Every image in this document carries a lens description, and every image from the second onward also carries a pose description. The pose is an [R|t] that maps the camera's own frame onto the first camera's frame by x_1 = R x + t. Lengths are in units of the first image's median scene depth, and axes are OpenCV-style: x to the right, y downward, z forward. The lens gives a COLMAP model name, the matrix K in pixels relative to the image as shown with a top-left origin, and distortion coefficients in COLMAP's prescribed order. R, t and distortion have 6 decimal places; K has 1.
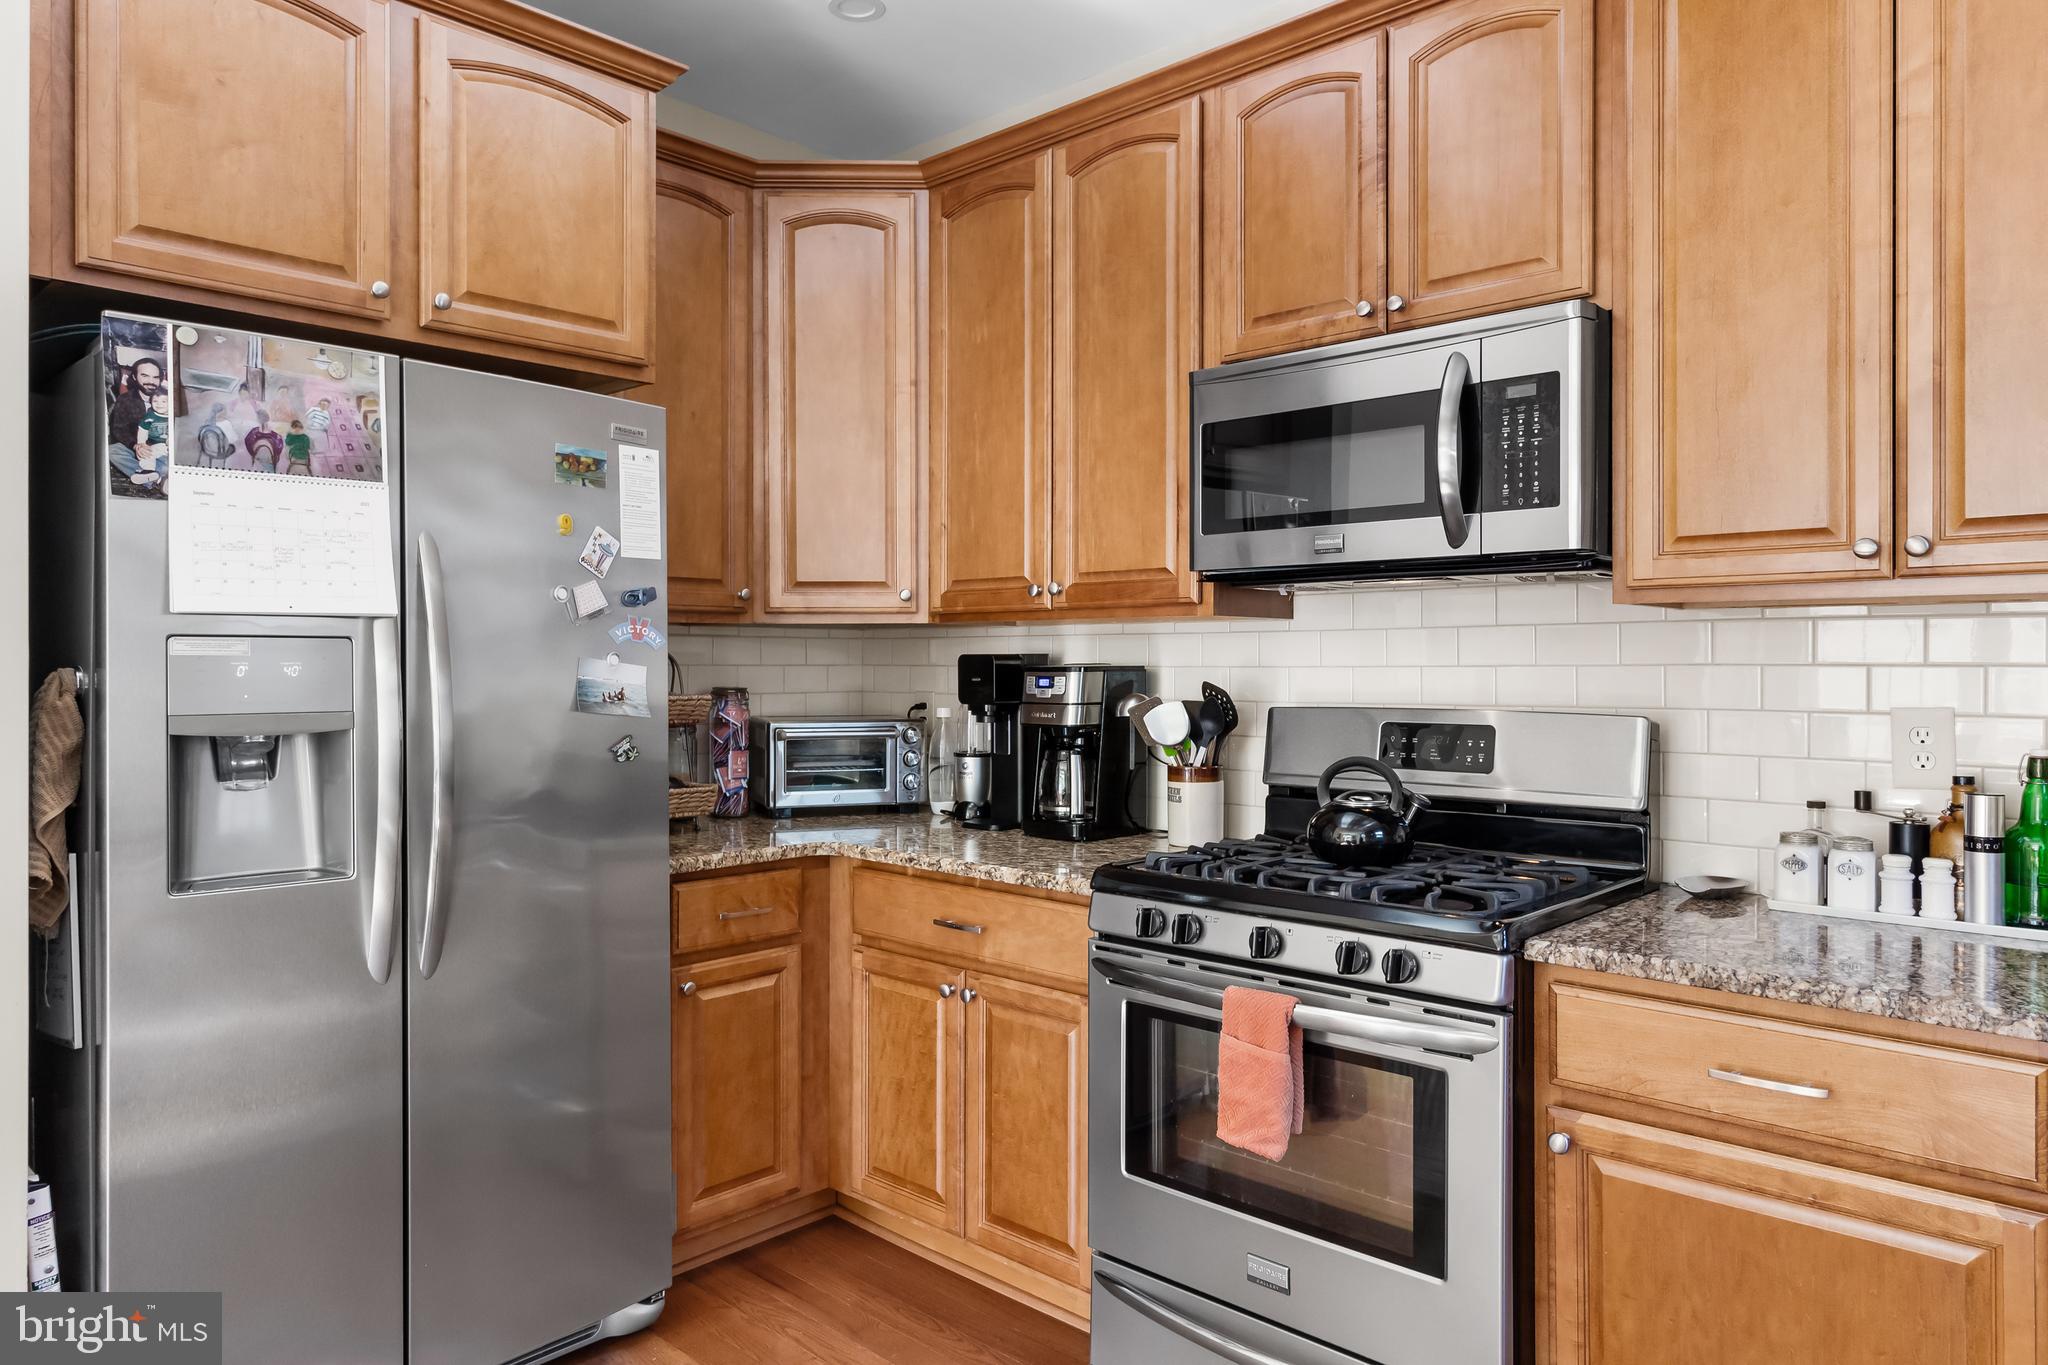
lens RADIAL K [[1320.4, 0, 1017.1], [0, 1320.4, 667.9], [0, 0, 1]] dist [0.000975, 0.000113]
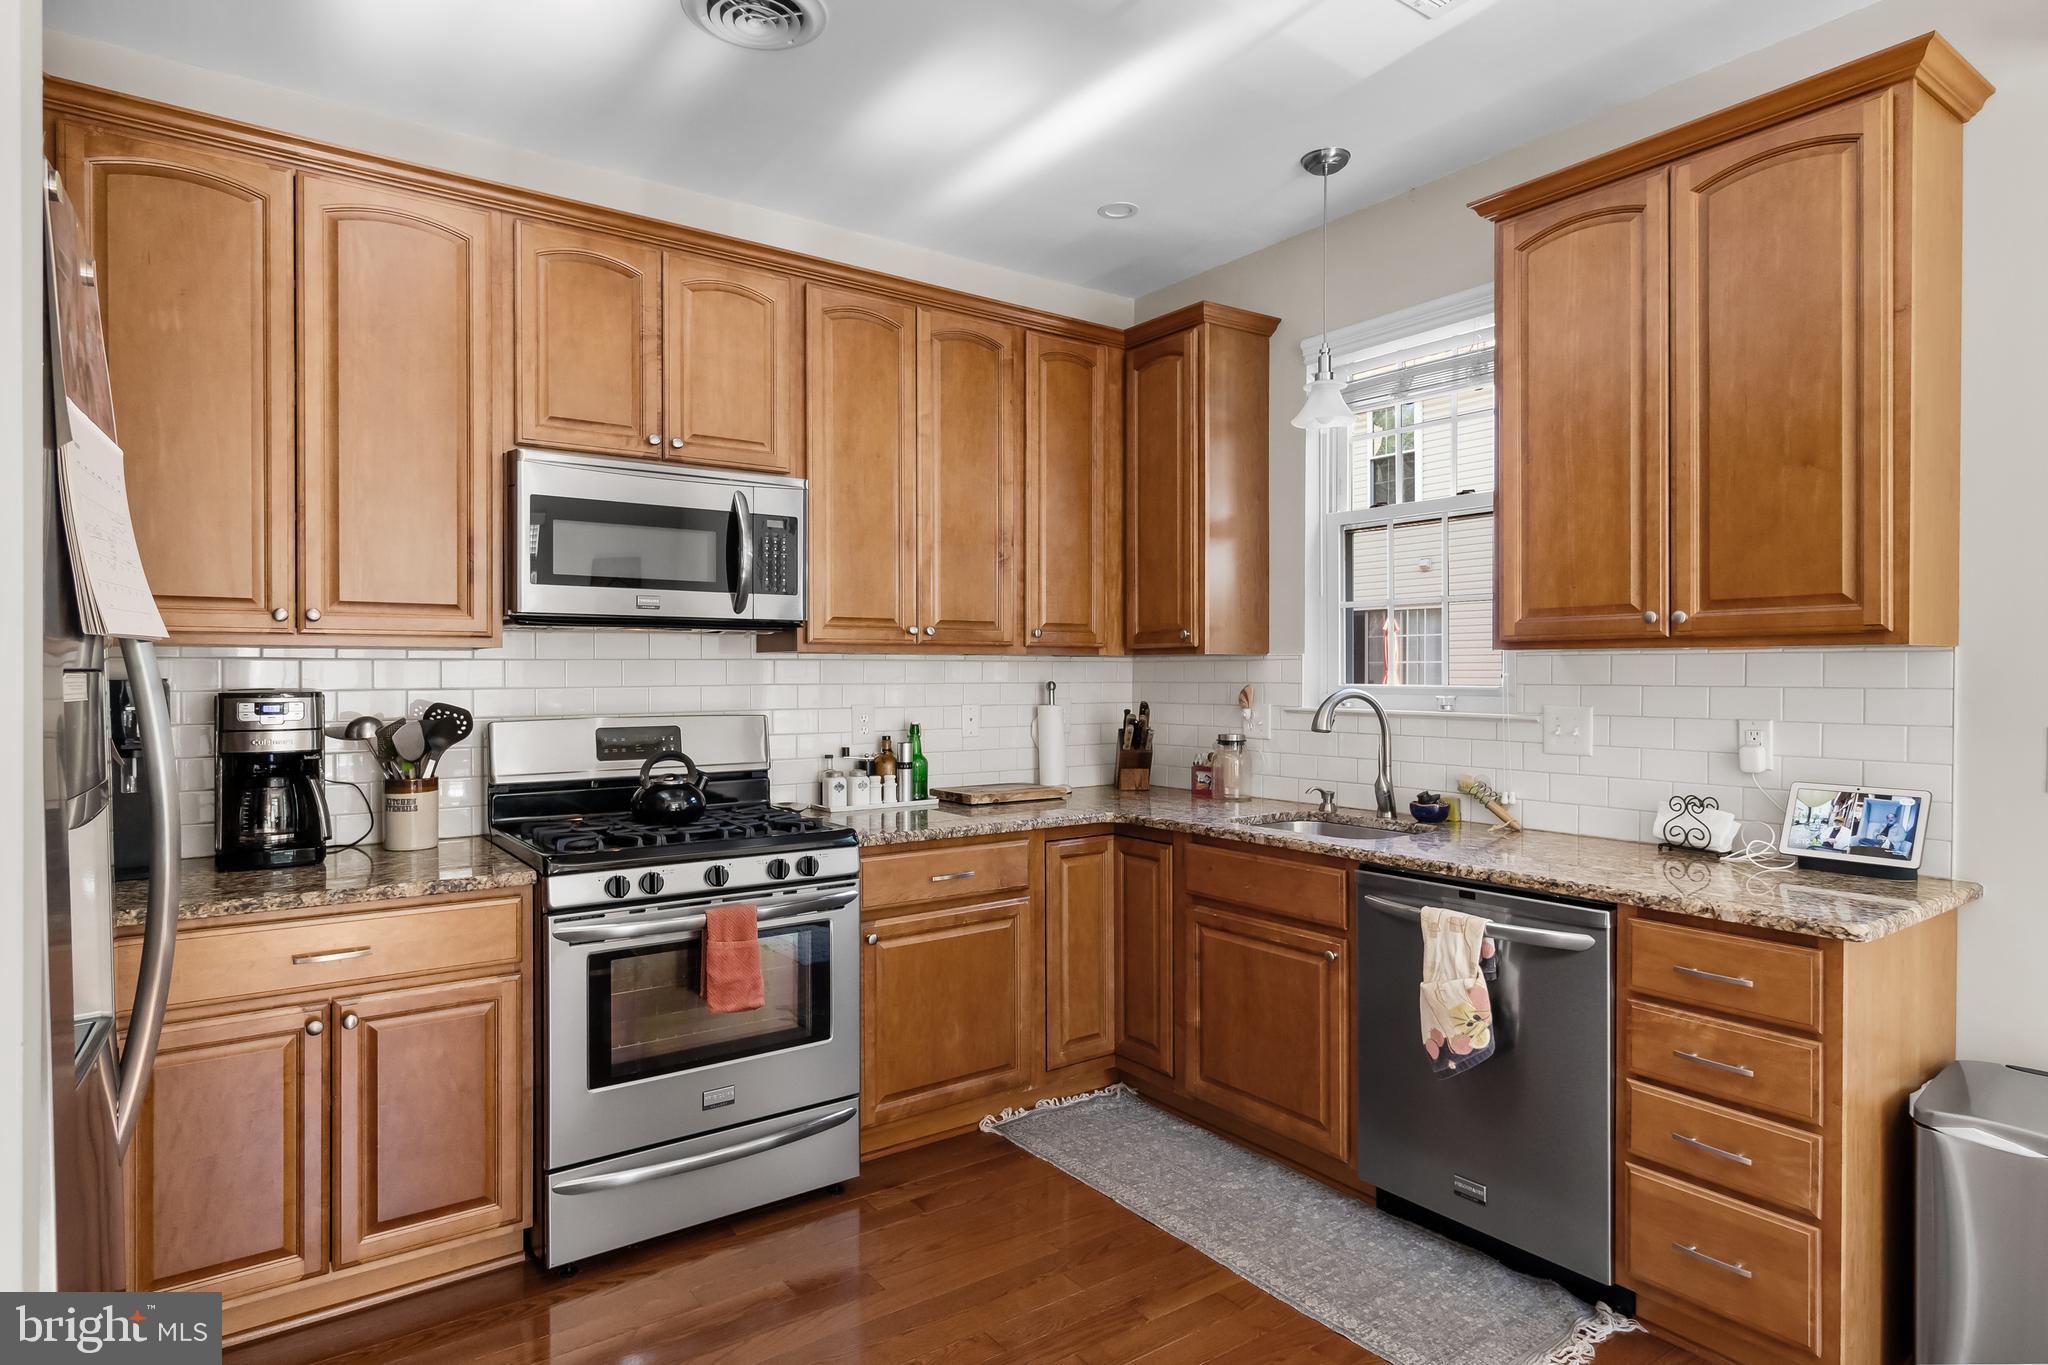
lens RADIAL K [[1114.1, 0, 1024.0], [0, 1114.1, 682.5], [0, 0, 1]] dist [-0.001387, -0.000145]
pose [[0.188199, -0.011126, 0.982068, -0.893403], [0.003625, 0.999937, 0.010633, -0.019733], [-0.982124, 0.001559, 0.188228, 0.390996]]
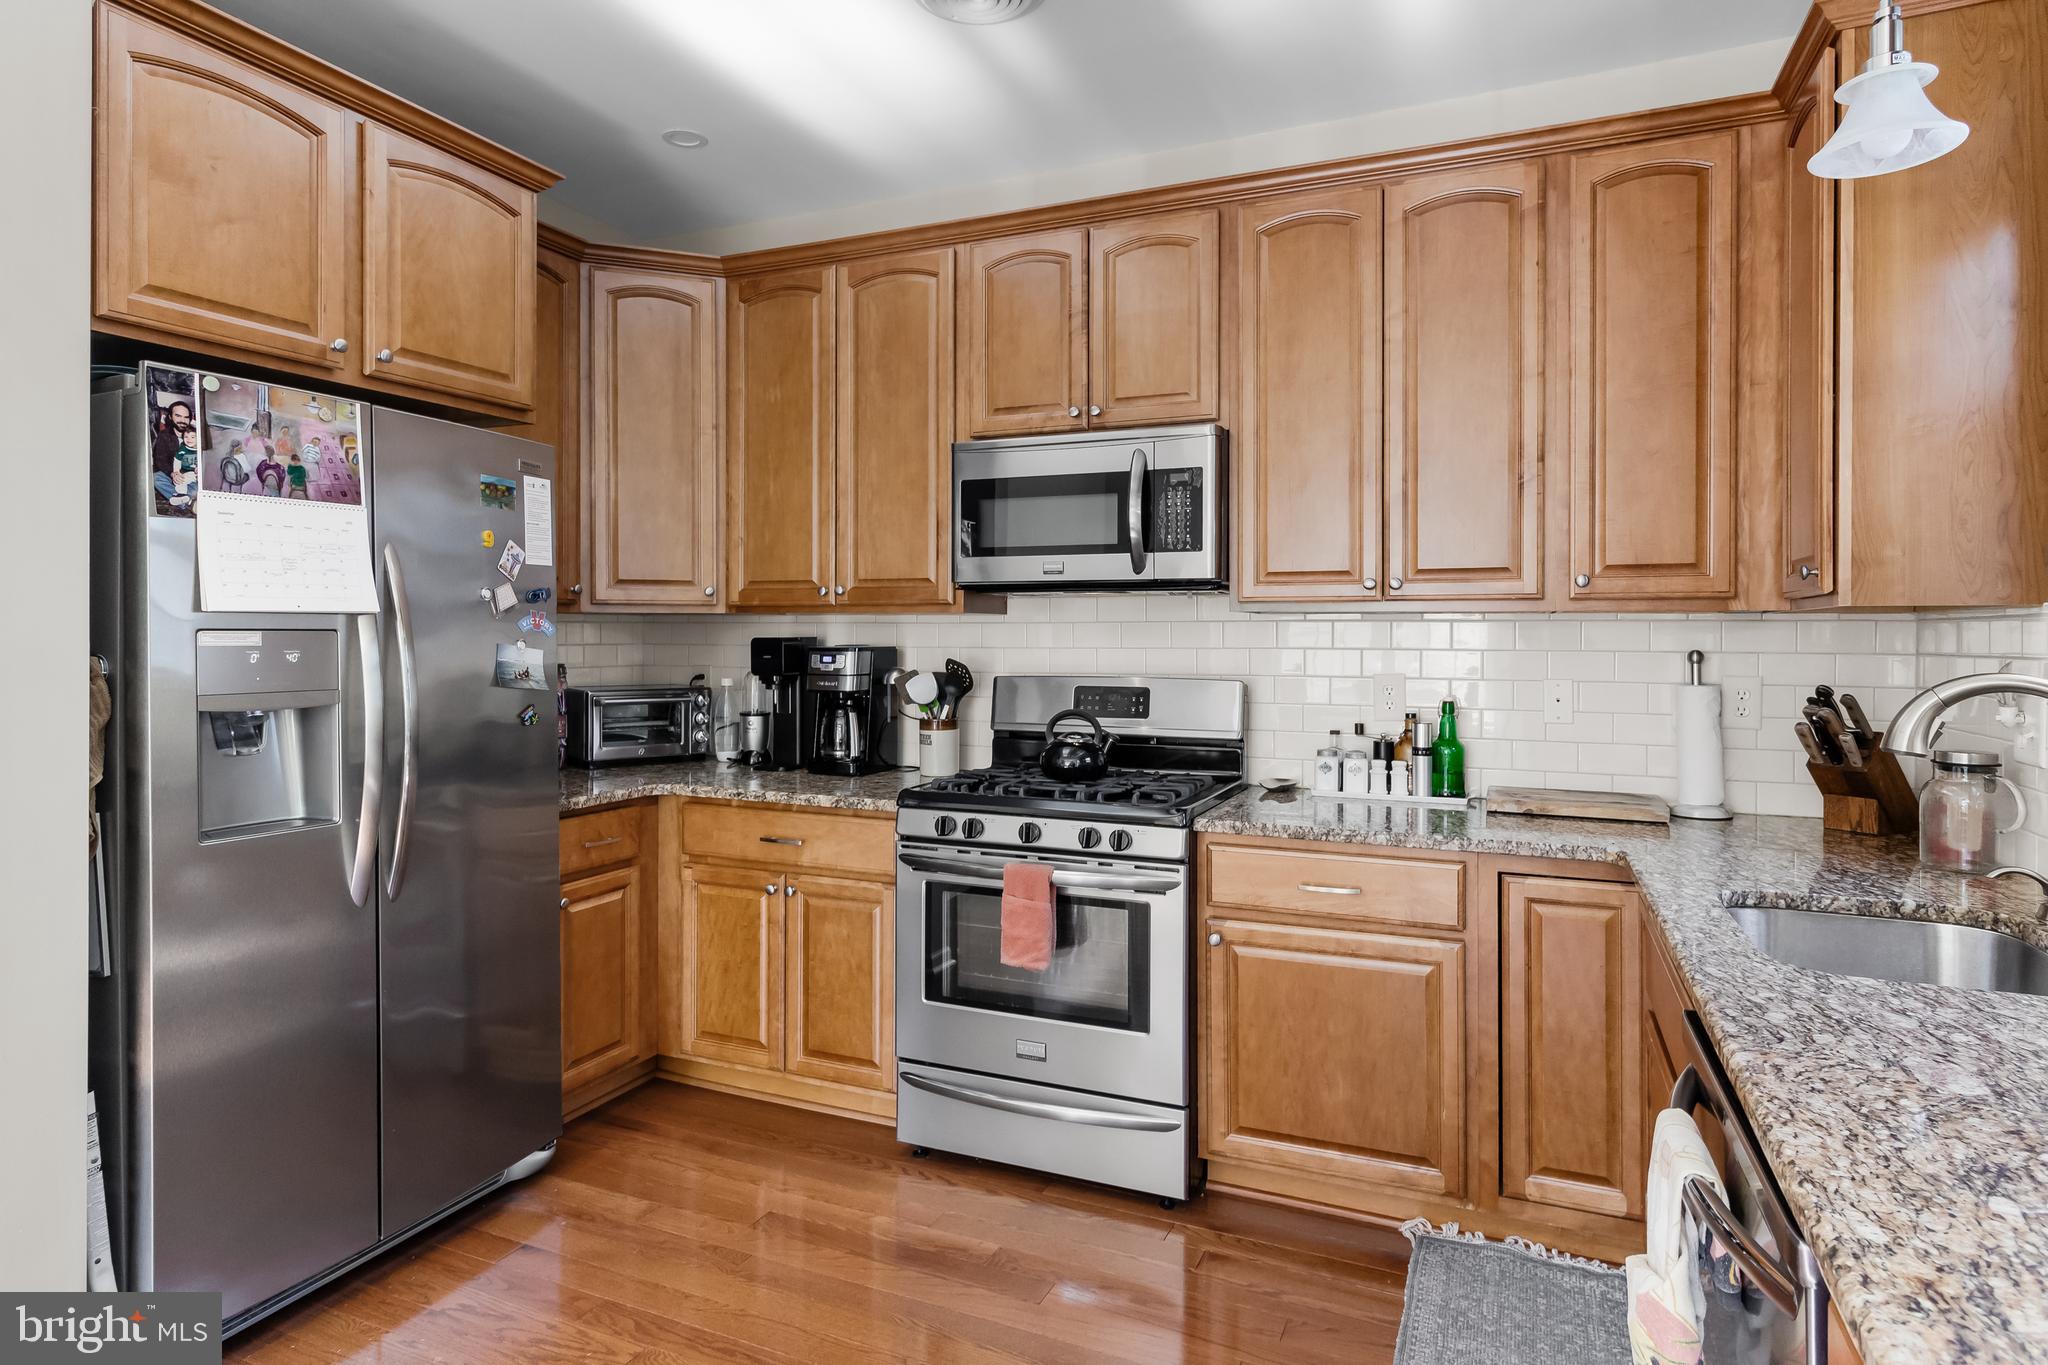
lens RADIAL K [[1140.4, 0, 1029.1], [0, 1140.4, 636.8], [0, 0, 1]] dist [0.000783, -0.000089]
pose [[0.939759, 0.001128, 0.341837, -0.240158], [-0.001376, 0.999999, 0.000484, -0.016717], [-0.341836, -0.000925, 0.939759, -0.213918]]
